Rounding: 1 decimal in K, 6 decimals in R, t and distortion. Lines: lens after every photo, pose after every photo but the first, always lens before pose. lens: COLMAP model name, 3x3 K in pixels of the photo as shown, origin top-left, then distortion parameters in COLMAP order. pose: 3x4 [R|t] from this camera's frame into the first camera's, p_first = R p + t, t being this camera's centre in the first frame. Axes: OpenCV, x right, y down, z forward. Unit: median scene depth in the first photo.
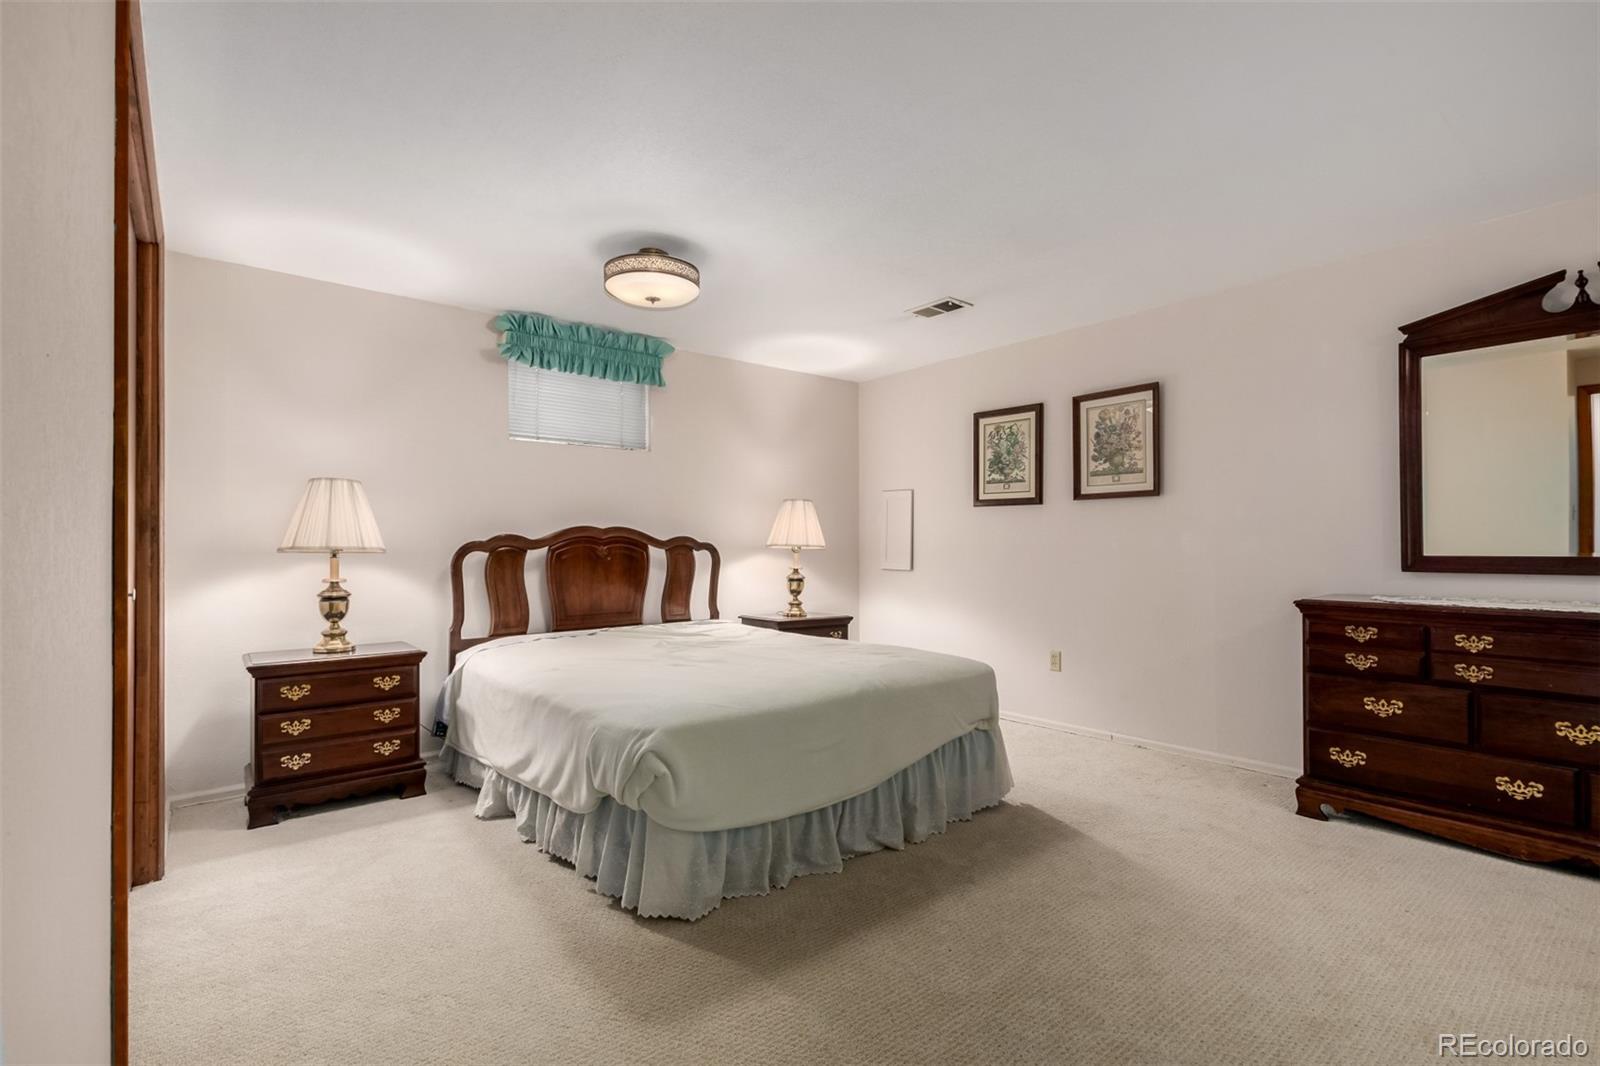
lens RADIAL K [[735.5, 0, 798.5], [0, 735.5, 537.5], [0, 0, 1]] dist [0.001394, -0.001998]
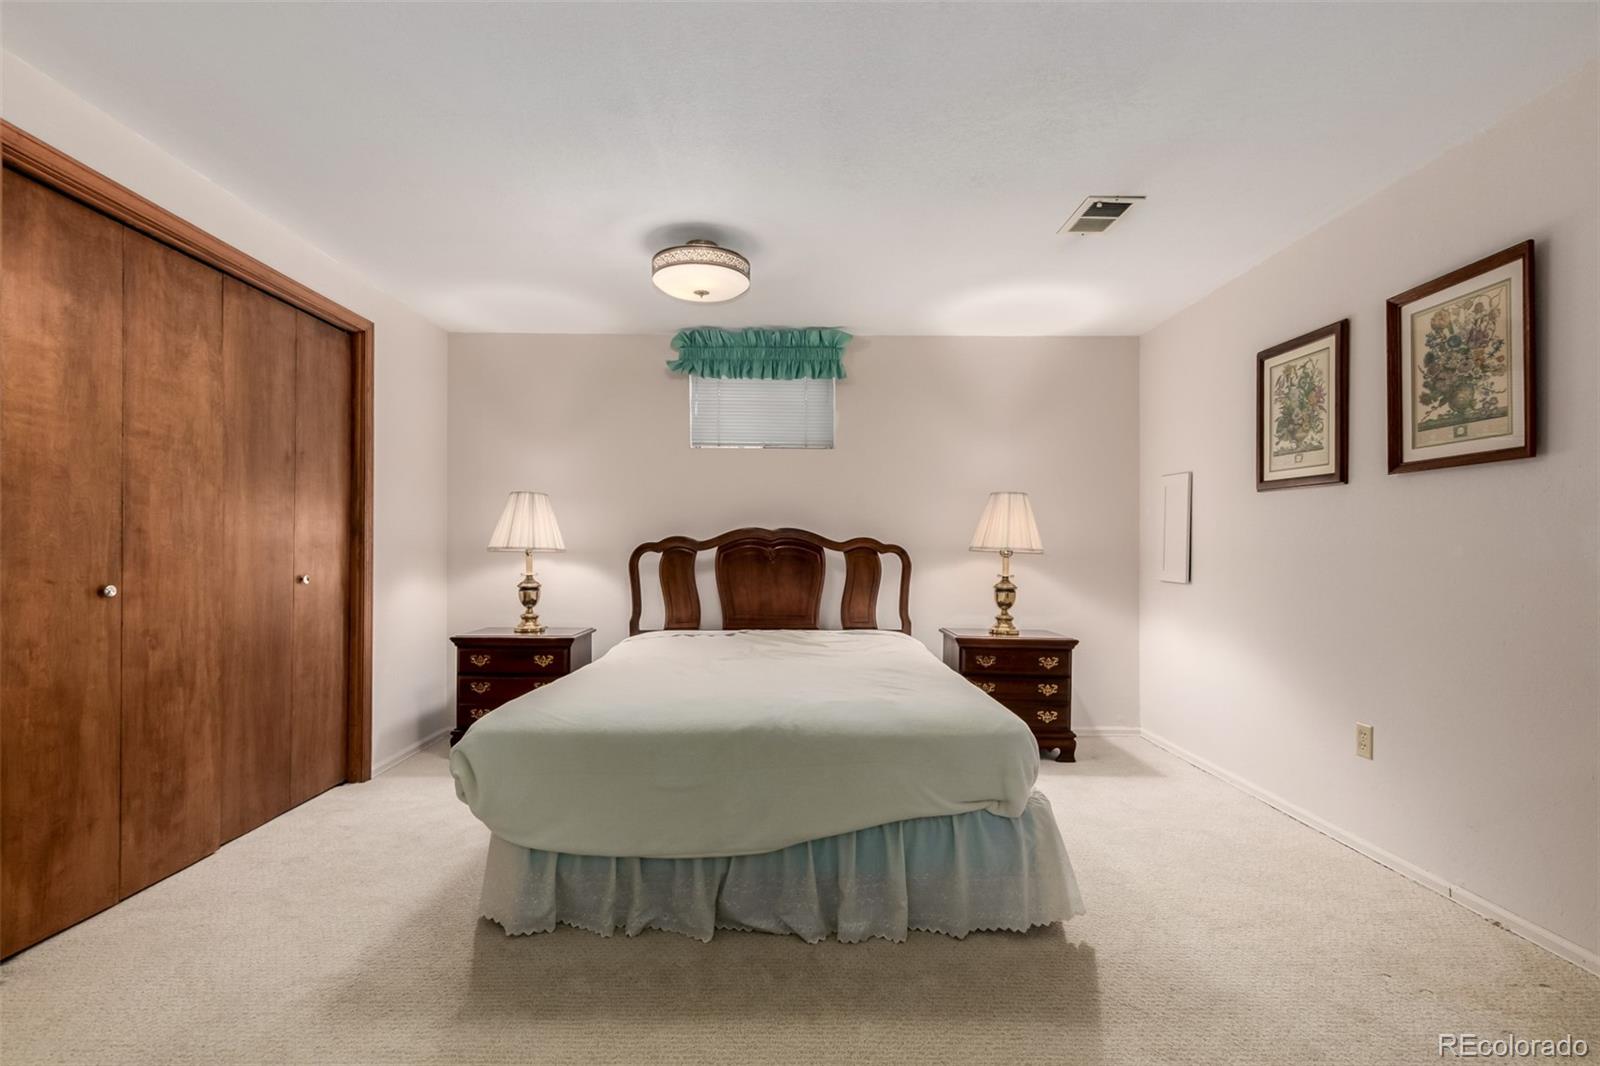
lens RADIAL K [[735.5, 0, 795.7], [0, 735.5, 538.1], [0, 0, 1]] dist [0.001394, -0.001998]
pose [[0.778748, -0.003536, -0.627327, 0.392895], [0.001721, 0.999992, -0.003500, 0.002420], [0.627335, 0.001645, 0.778748, 0.251538]]
